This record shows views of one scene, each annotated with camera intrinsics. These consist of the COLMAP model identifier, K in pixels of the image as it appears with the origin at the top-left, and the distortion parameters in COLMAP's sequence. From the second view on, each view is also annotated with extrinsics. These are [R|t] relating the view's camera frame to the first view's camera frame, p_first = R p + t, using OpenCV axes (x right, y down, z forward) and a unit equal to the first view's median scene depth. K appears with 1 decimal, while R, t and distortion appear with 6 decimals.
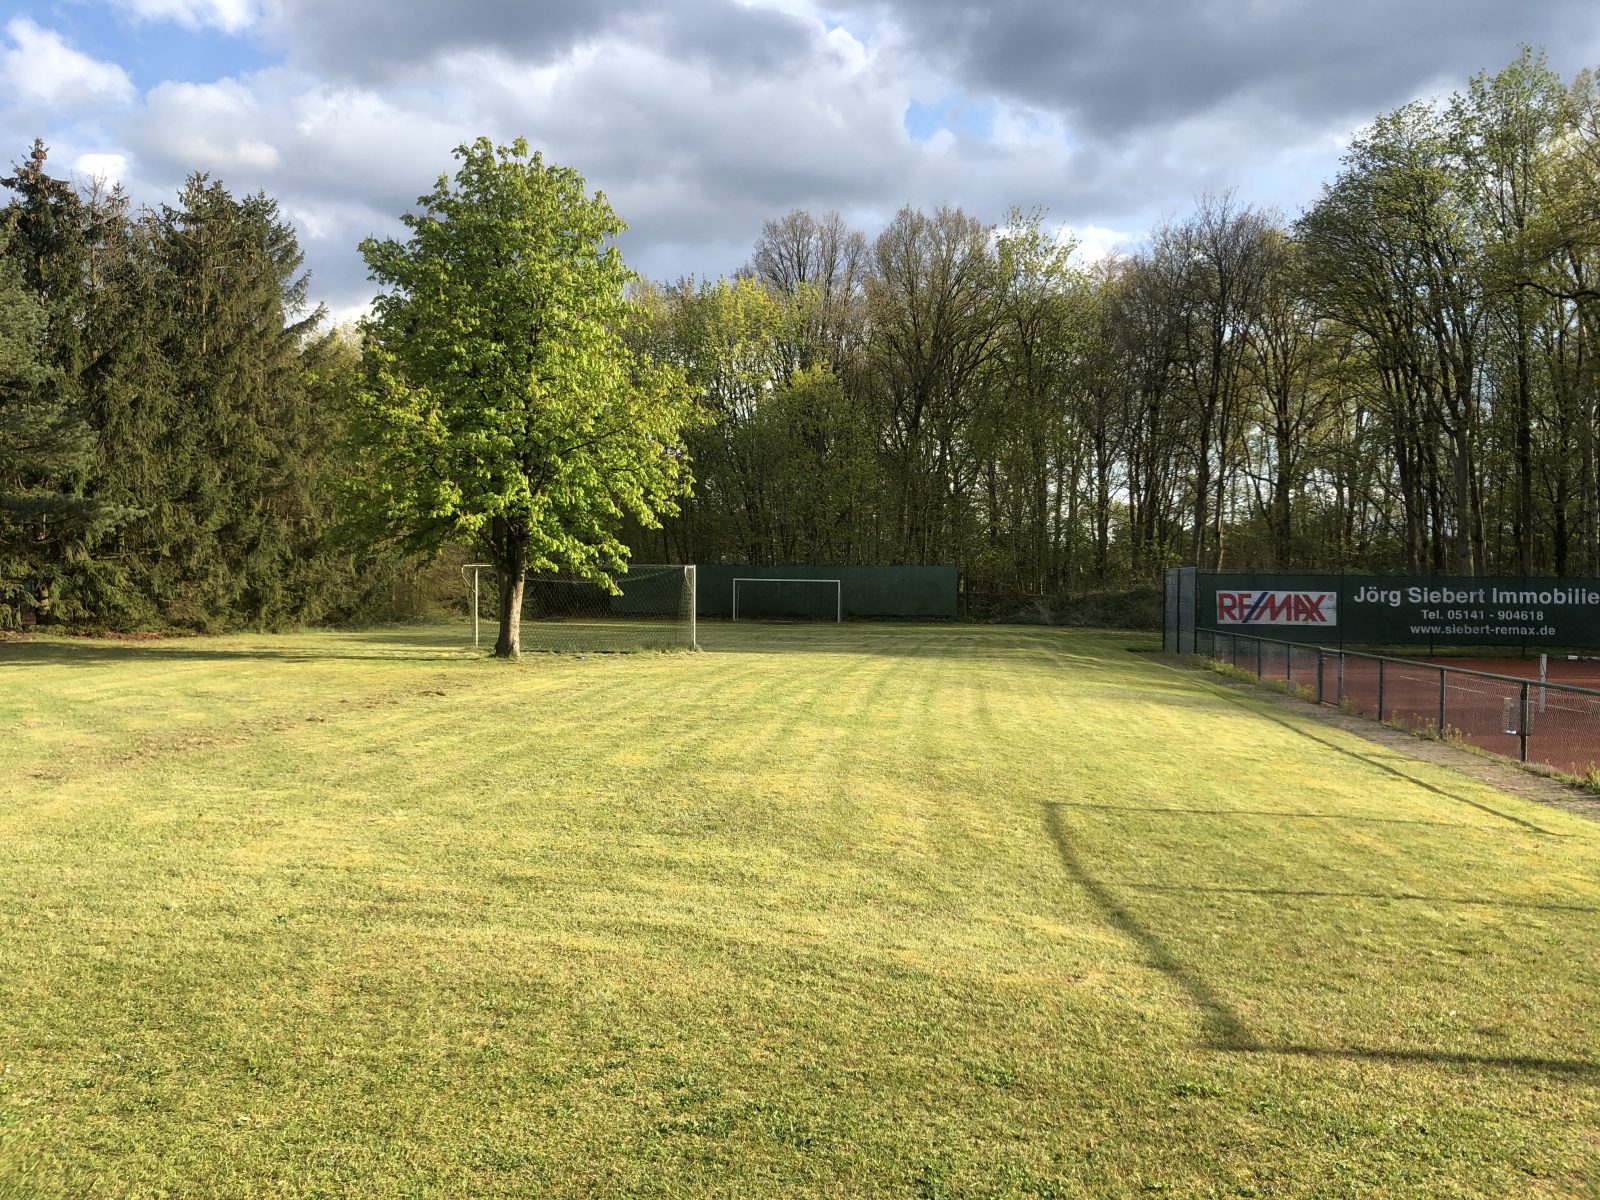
lens RADIAL K [[1298.3, 0, 795.0], [0, 1298.3, 583.1], [0, 0, 1]] dist [0.055704, -0.026722]
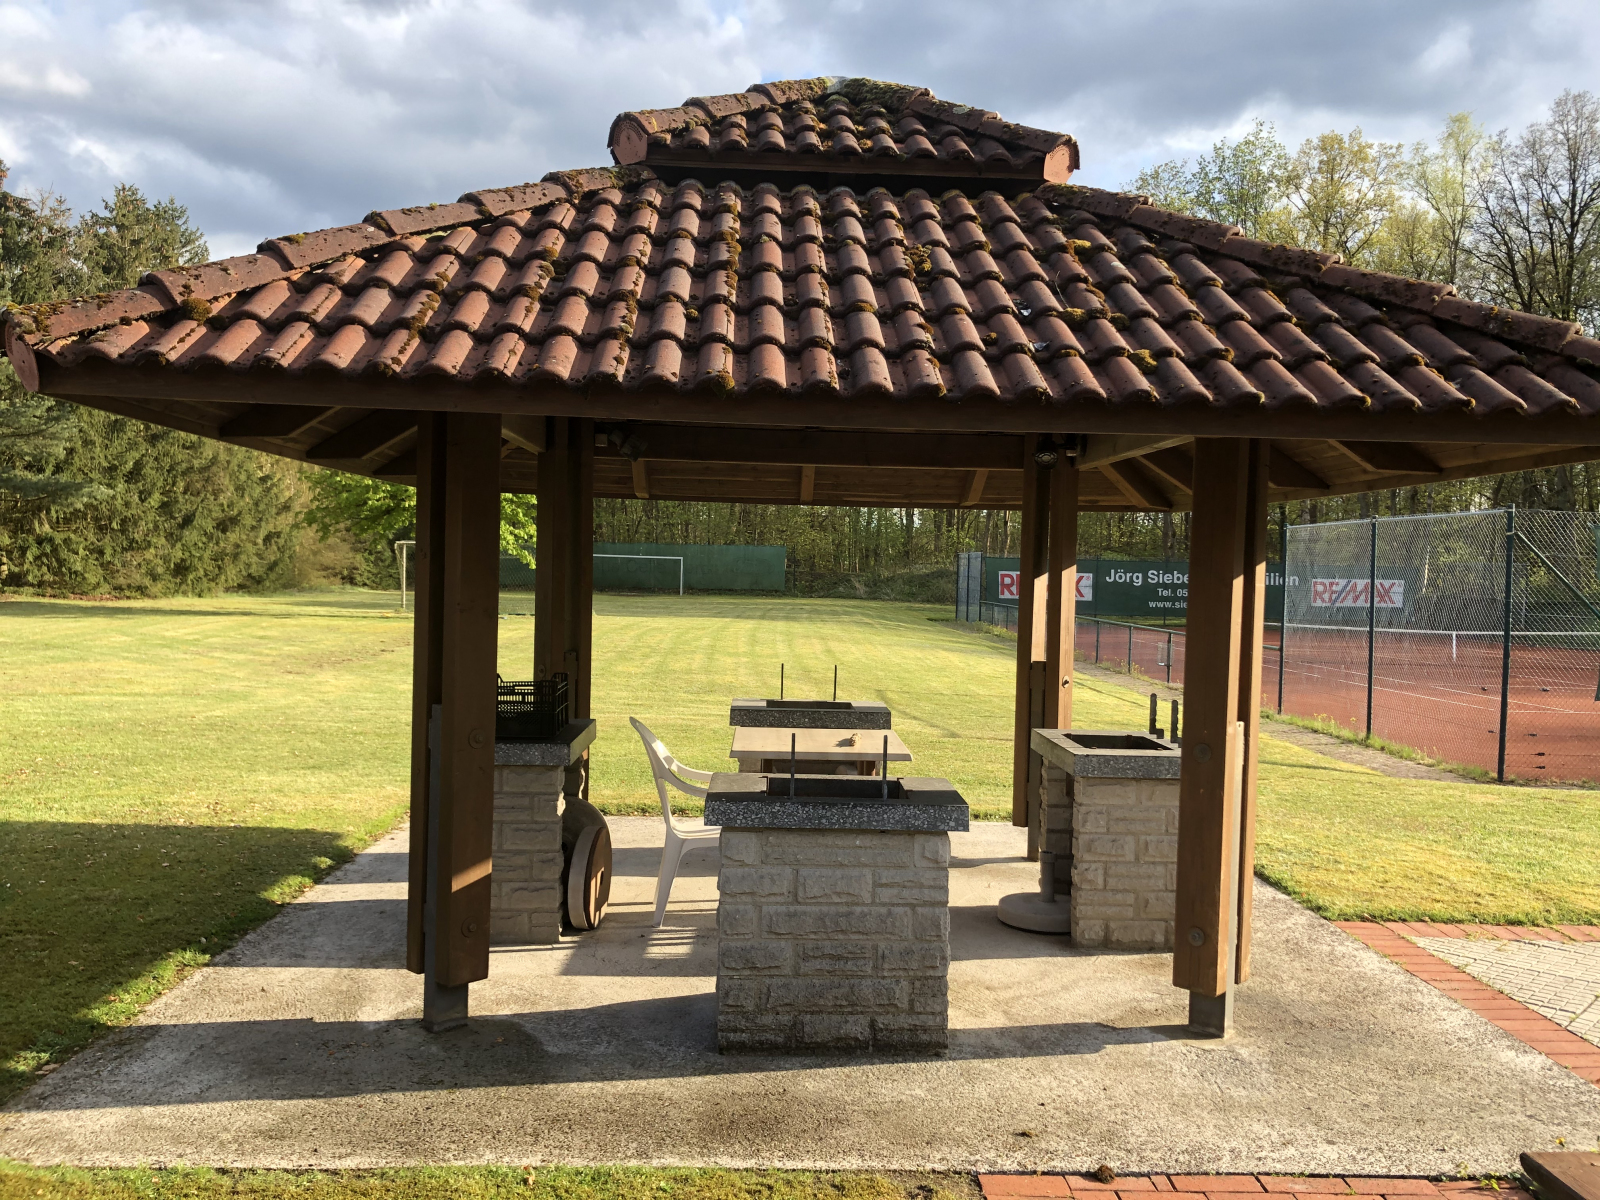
lens RADIAL K [[1298.3, 0, 799.3], [0, 1298.3, 609.8], [0, 0, 1]] dist [0.055704, -0.026722]
pose [[0.988965, 0.008891, 0.147880, -0.049406], [-0.014600, 0.999187, 0.037567, -0.001578], [-0.147426, -0.039312, 0.988292, -0.207698]]
